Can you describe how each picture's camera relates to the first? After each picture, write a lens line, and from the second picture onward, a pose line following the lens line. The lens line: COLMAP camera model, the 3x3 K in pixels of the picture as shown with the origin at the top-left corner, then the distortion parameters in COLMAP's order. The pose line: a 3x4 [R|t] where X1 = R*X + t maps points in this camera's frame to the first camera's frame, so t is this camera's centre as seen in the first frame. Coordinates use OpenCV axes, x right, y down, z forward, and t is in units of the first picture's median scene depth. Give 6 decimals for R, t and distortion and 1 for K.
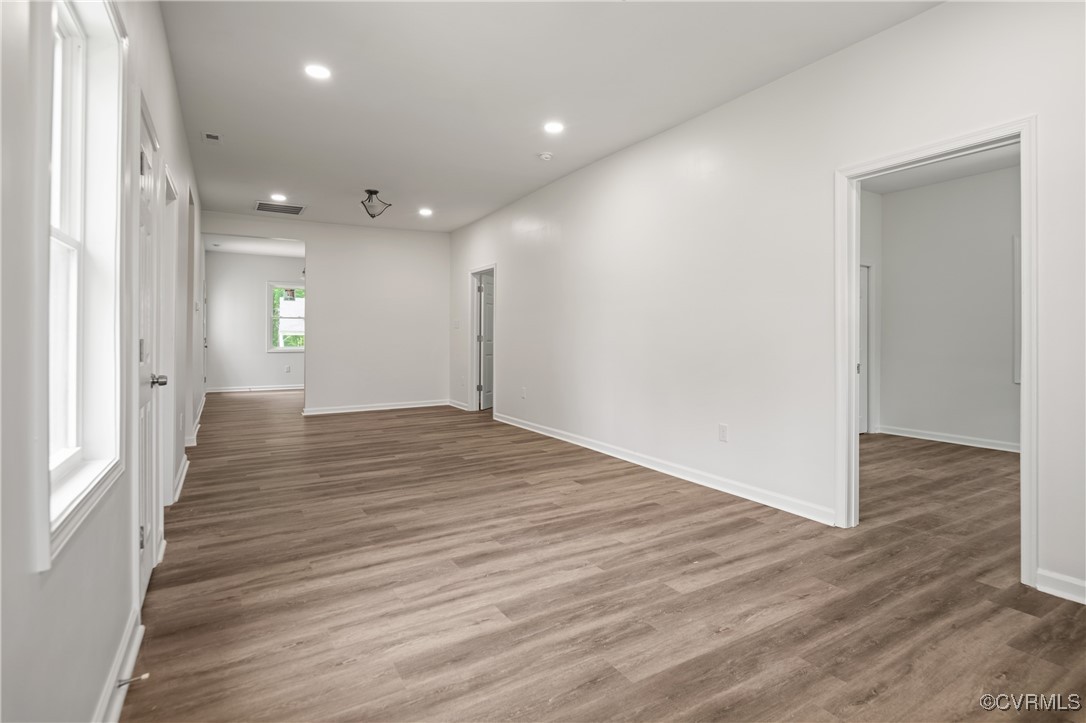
lens RADIAL K [[559.5, 0, 565.4], [0, 559.5, 330.5], [0, 0, 1]] dist [-0.002907, -0.000477]
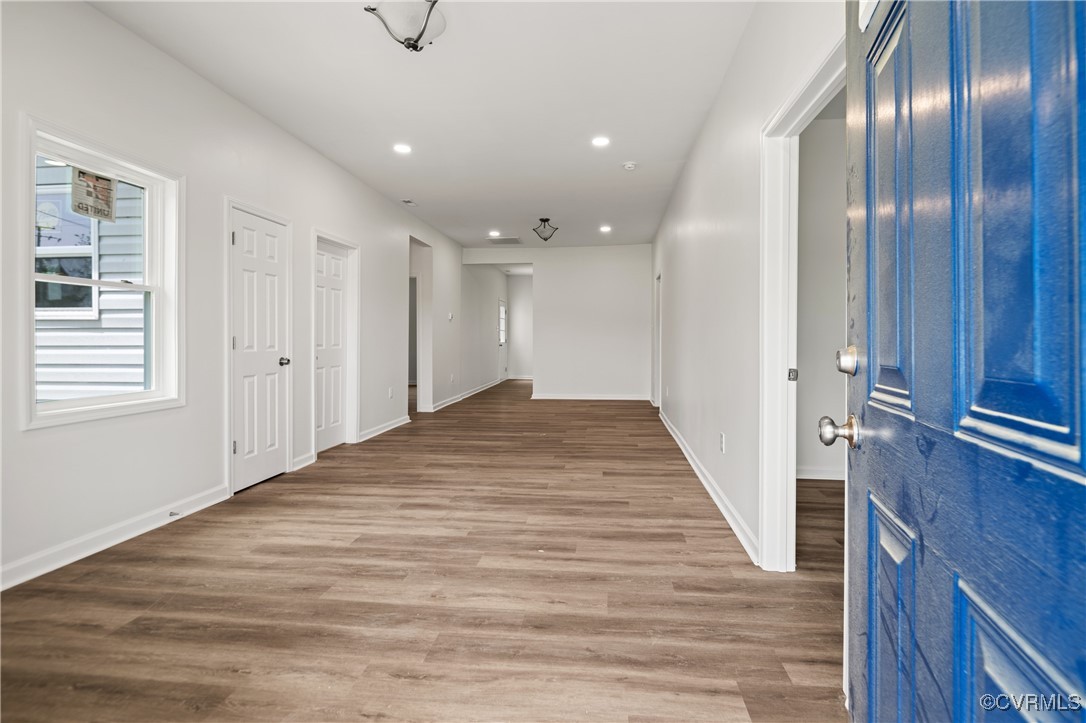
lens RADIAL K [[514.6, 0, 539.1], [0, 514.6, 337.4], [0, 0, 1]] dist [0.000665, -0.002041]
pose [[0.784655, -0.001803, -0.619929, 0.909596], [0.006104, 0.999970, 0.004818, 0.013057], [0.619902, -0.007564, 0.784643, 0.272986]]
